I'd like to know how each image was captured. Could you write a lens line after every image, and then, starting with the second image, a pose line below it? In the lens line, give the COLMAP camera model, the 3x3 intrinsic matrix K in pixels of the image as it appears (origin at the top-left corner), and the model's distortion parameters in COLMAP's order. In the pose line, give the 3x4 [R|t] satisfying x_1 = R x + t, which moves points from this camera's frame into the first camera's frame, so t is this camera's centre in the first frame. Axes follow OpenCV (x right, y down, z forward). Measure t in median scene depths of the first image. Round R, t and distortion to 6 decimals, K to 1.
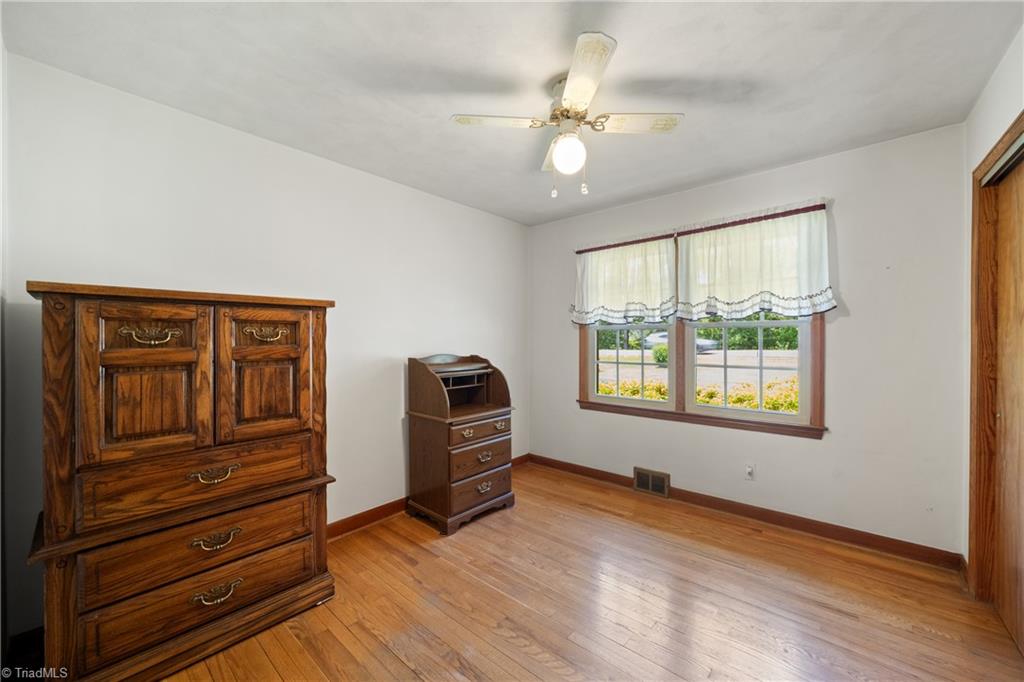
lens RADIAL K [[395.7, 0, 517.1], [0, 395.7, 339.7], [0, 0, 1]] dist [-0.001222, -0.000277]
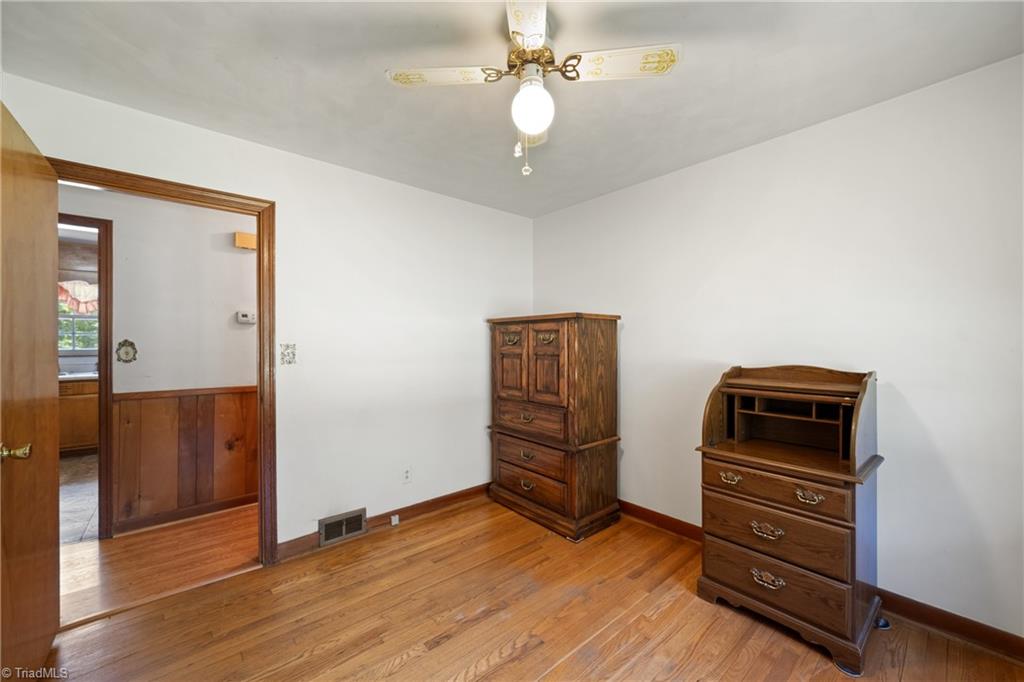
lens RADIAL K [[395.7, 0, 517.8], [0, 395.7, 342.8], [0, 0, 1]] dist [-0.001222, -0.000277]
pose [[-0.137175, 0.006926, -0.990523, 0.955669], [0.002906, 0.999974, 0.006589, -0.008594], [0.990543, -0.001974, -0.137192, 1.138462]]
